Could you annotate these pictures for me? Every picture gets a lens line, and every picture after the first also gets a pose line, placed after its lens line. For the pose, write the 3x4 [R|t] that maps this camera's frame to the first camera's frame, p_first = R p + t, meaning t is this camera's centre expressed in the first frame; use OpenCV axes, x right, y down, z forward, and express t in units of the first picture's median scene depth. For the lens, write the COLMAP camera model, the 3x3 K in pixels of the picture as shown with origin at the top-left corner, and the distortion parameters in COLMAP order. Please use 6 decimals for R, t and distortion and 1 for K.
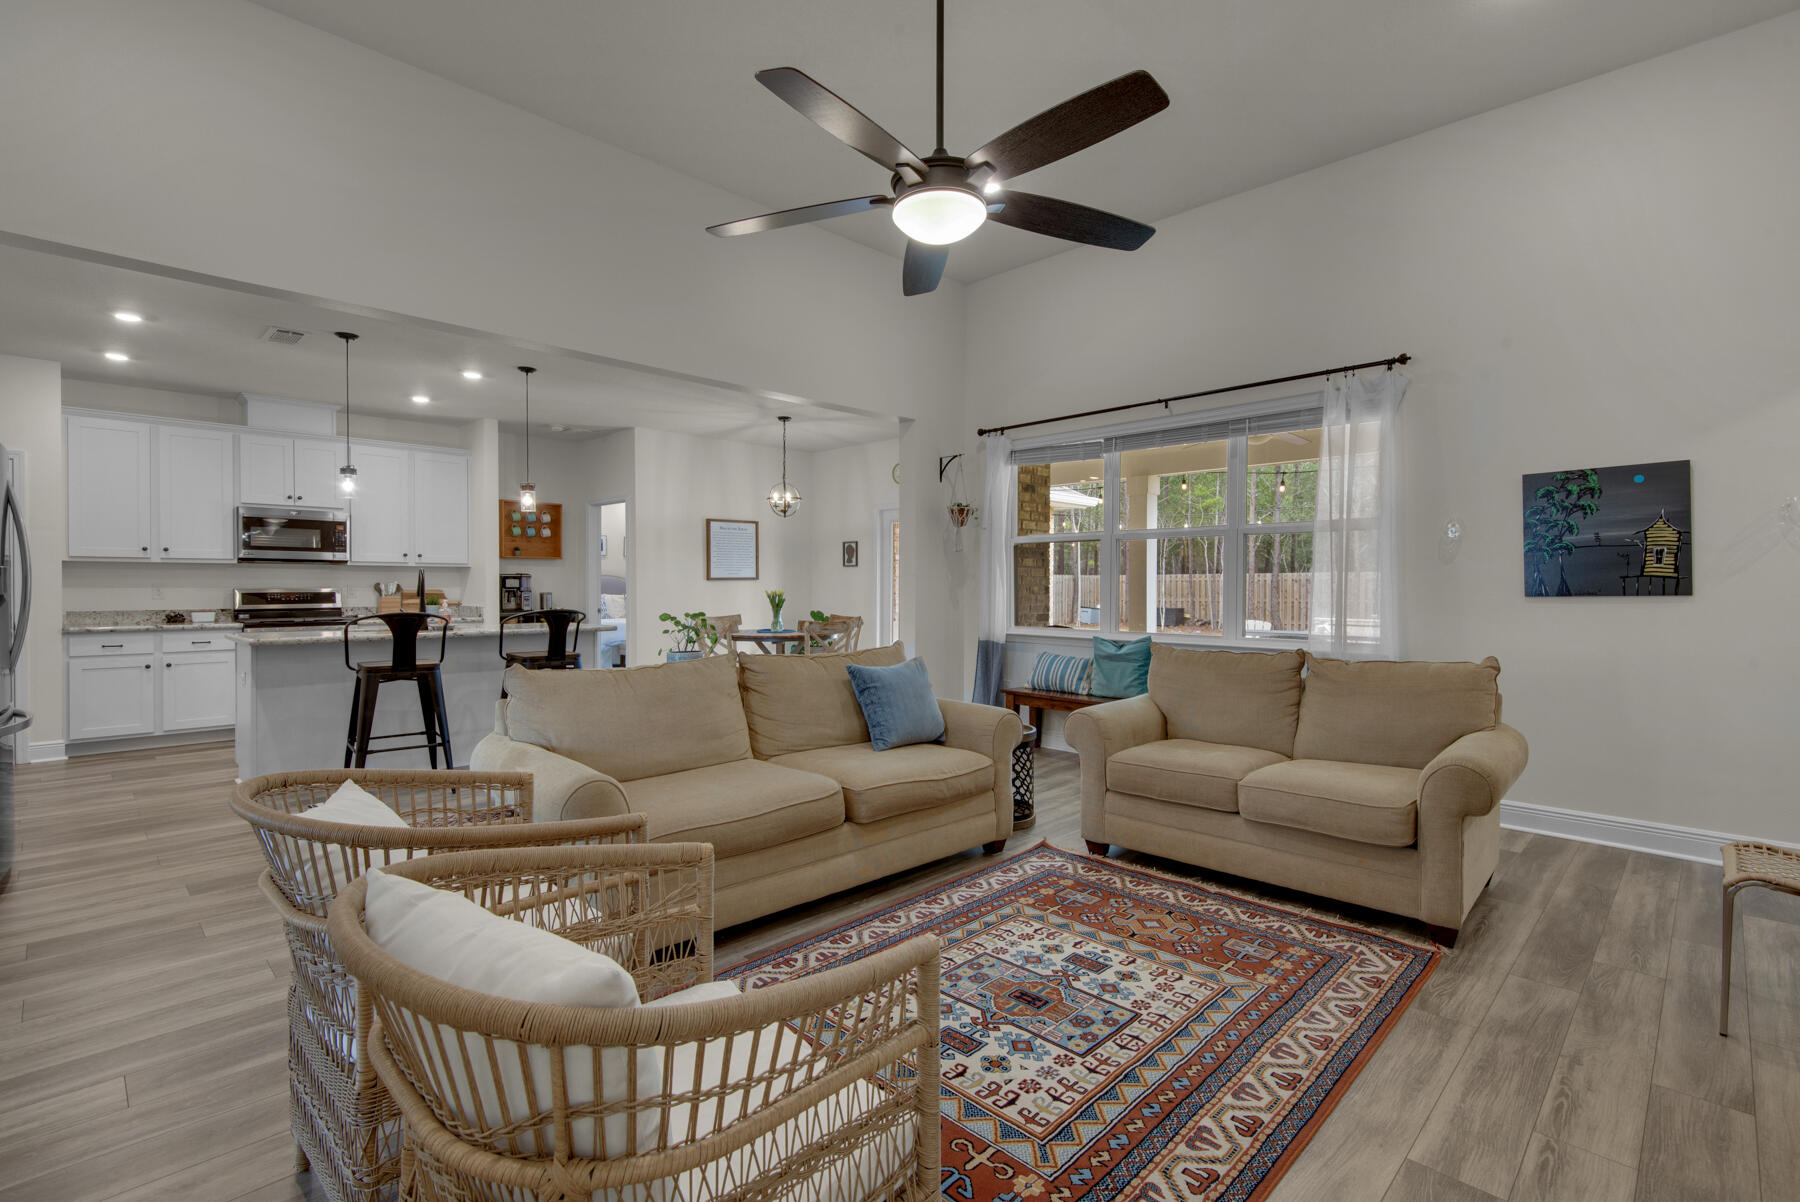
lens RADIAL K [[834.7, 0, 895.2], [0, 834.7, 595.0], [0, 0, 1]] dist [0.031069, -0.023597]
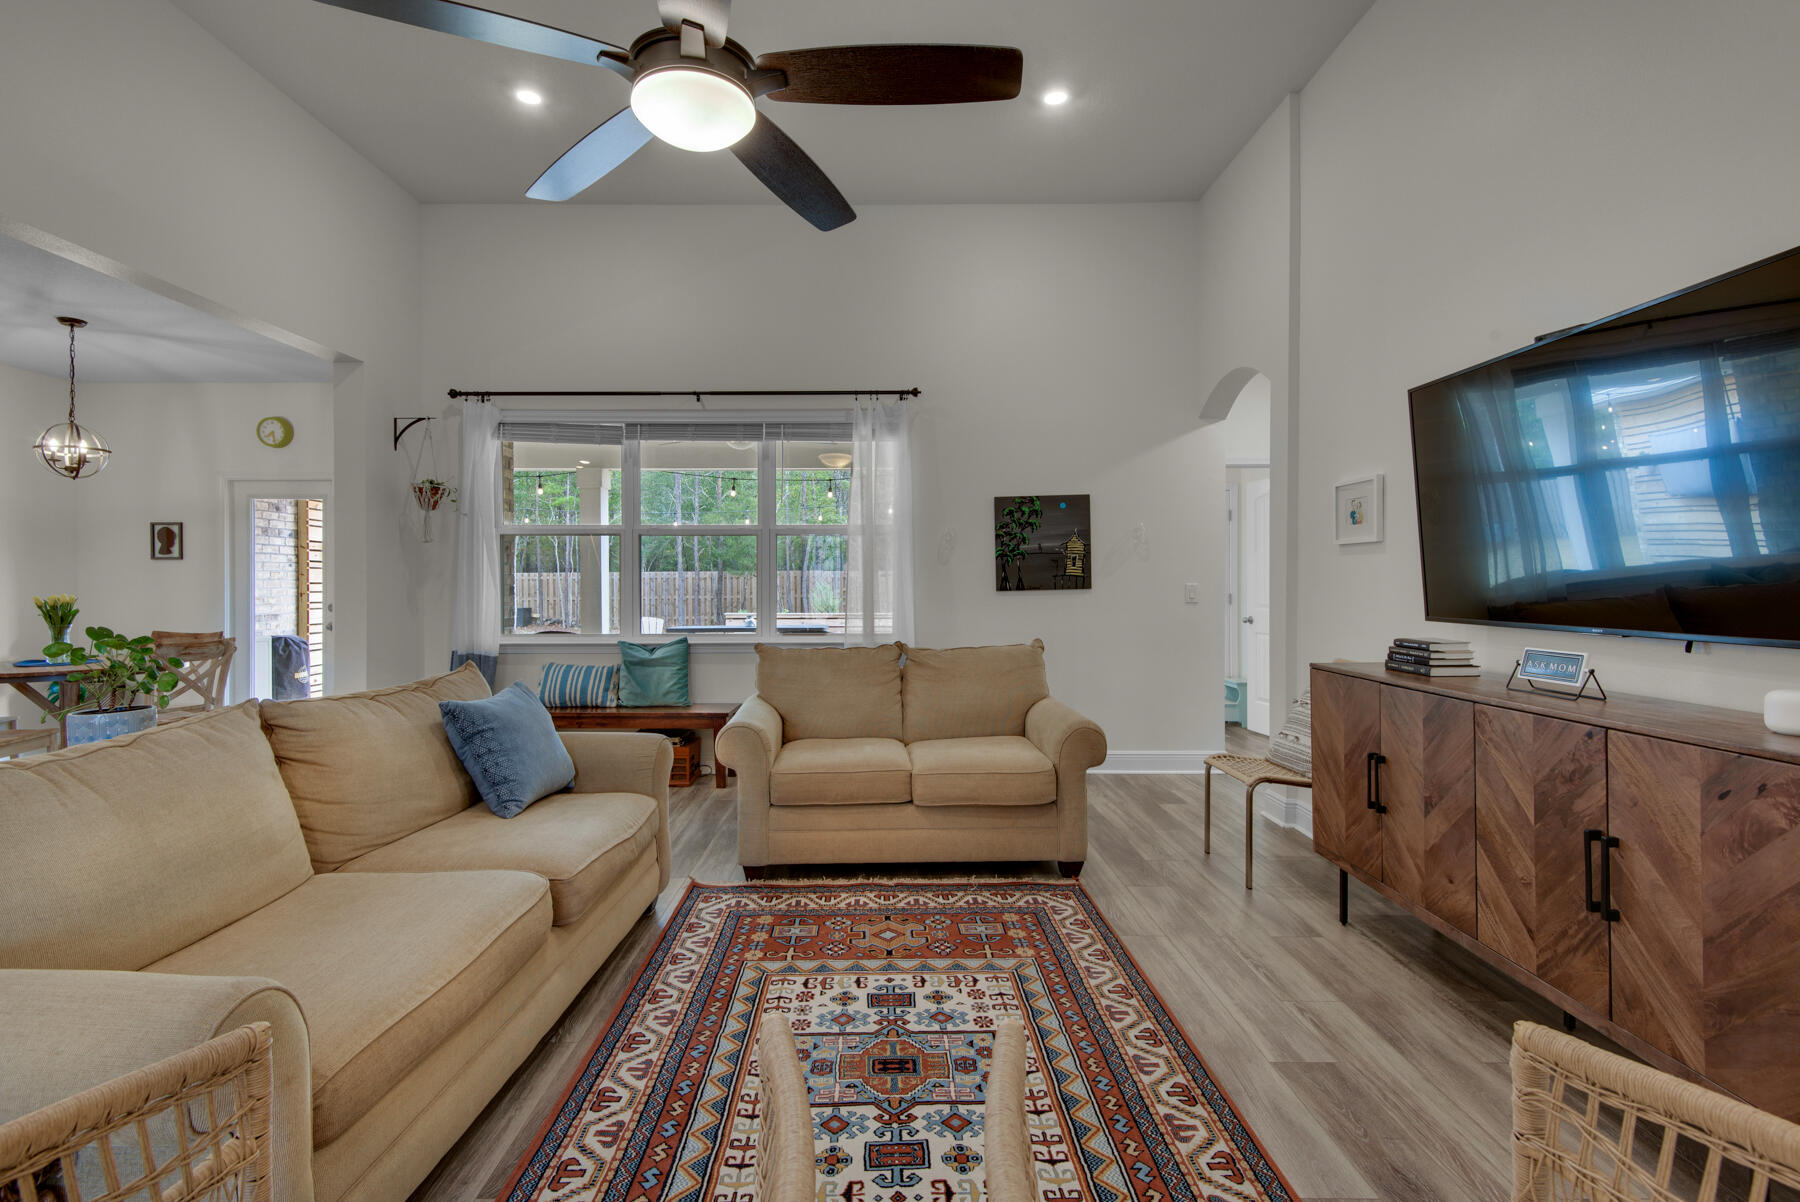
lens RADIAL K [[814.2, 0, 890.7], [0, 814.2, 584.9], [0, 0, 1]] dist [0.034923, -0.023388]
pose [[0.702126, -0.006969, 0.712018, -0.313112], [0.014002, 0.999894, -0.004021, -0.005903], [-0.711915, 0.012793, 0.702149, 0.289402]]
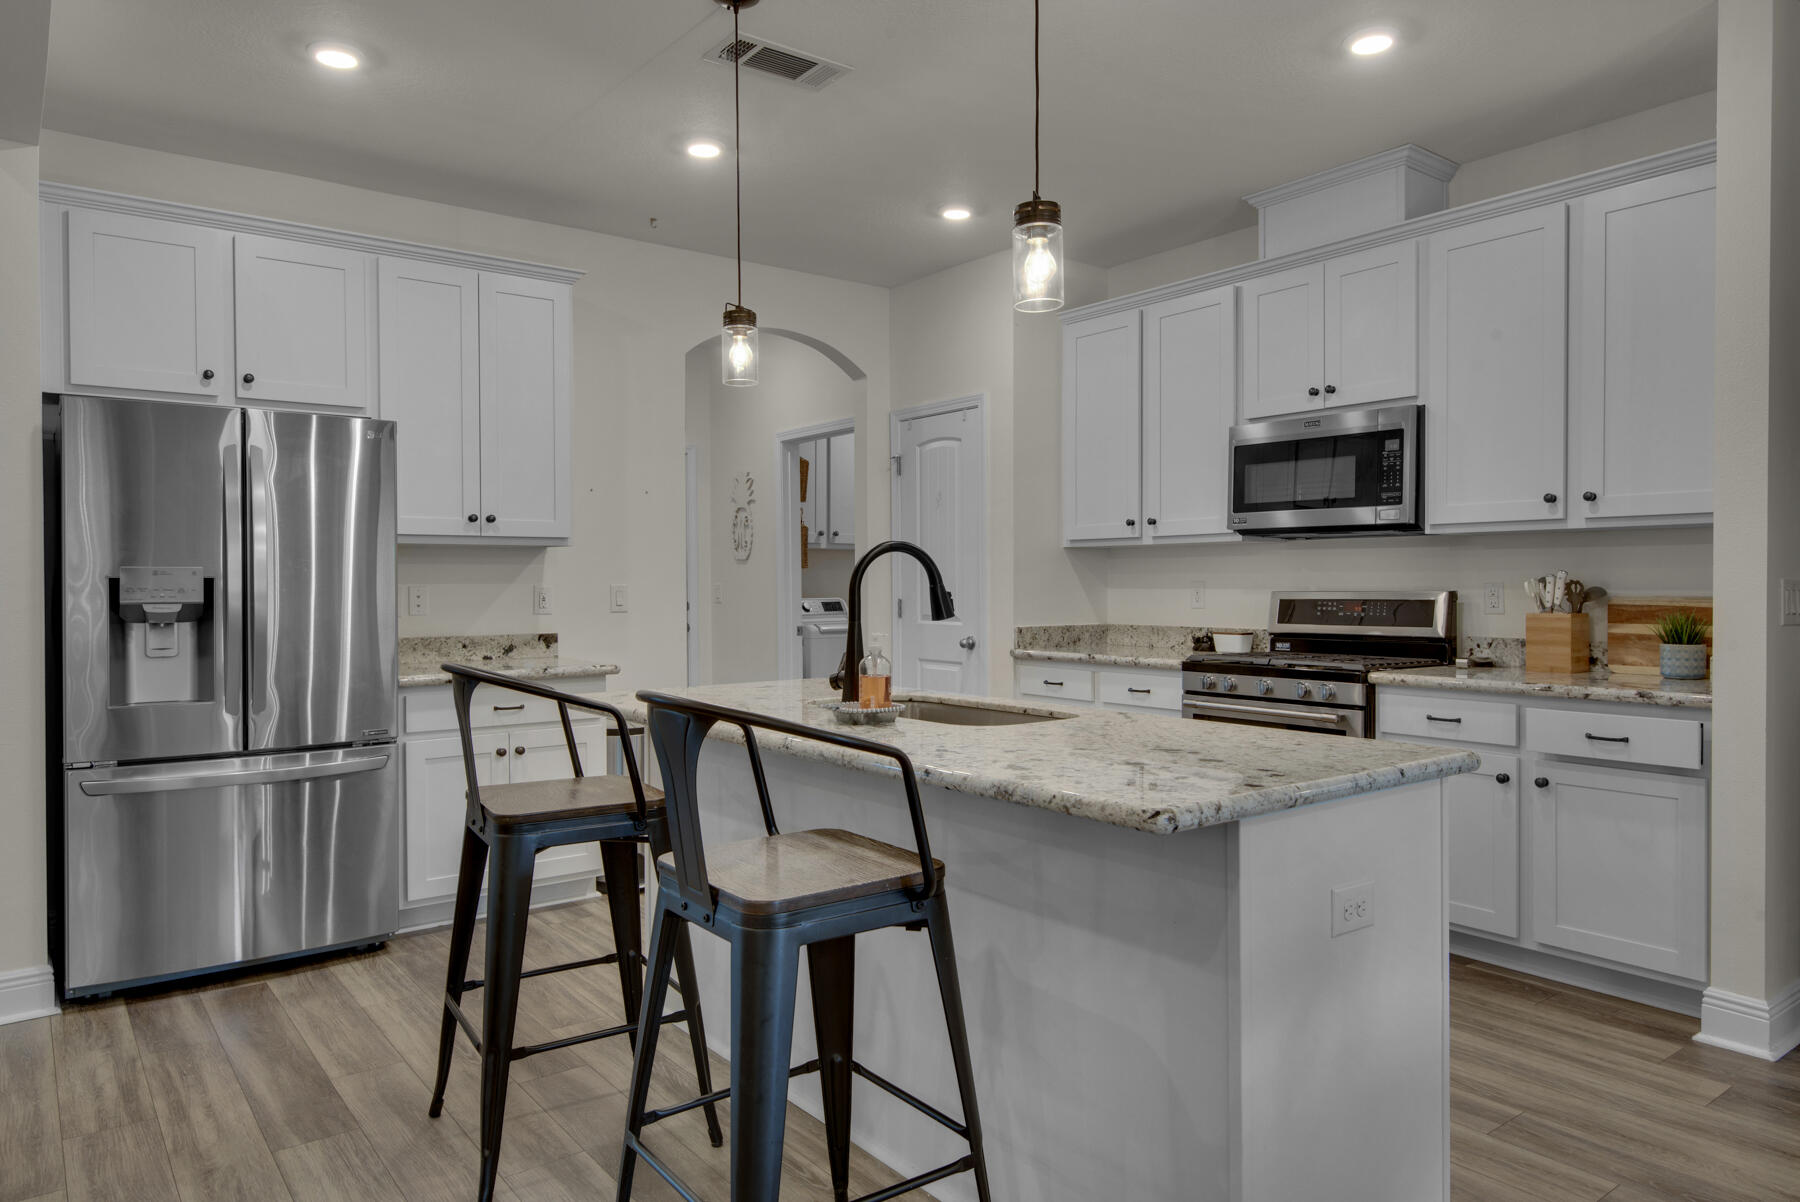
lens RADIAL K [[1157.3, 0, 873.1], [0, 1157.3, 601.2], [0, 0, 1]] dist [0.002621, -0.002196]
pose [[-0.146547, 0.017256, -0.989053, -0.119084], [-0.006094, 0.999813, 0.018347, -0.025277], [0.989185, 0.008716, -0.146415, 1.731883]]
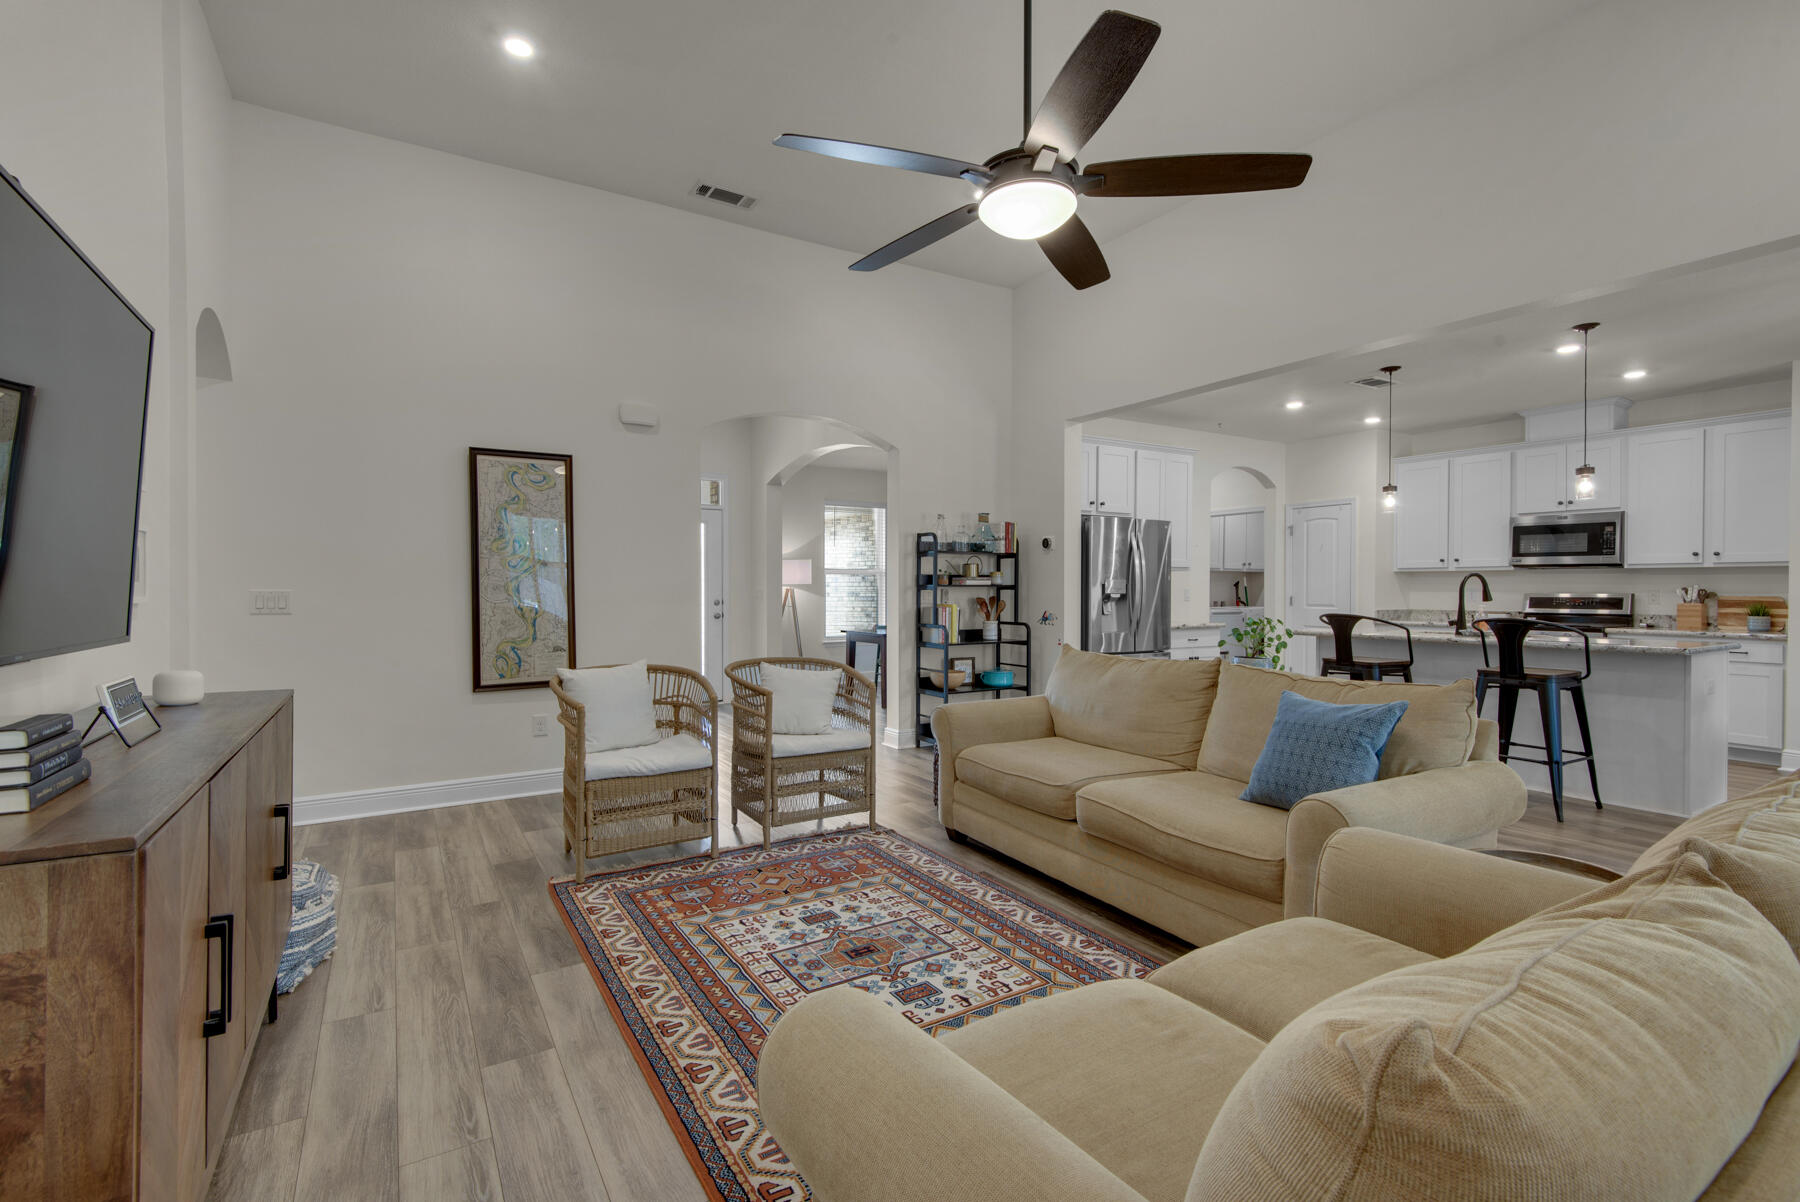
lens RADIAL K [[807.7, 0, 889.7], [0, 807.7, 595.1], [0, 0, 1]] dist [0.027921, -0.018571]
pose [[-0.240316, 0.008037, -0.970661, 0.865984], [-0.013821, 0.999836, 0.011701, -0.012042], [0.970596, 0.016227, -0.240166, 0.921243]]
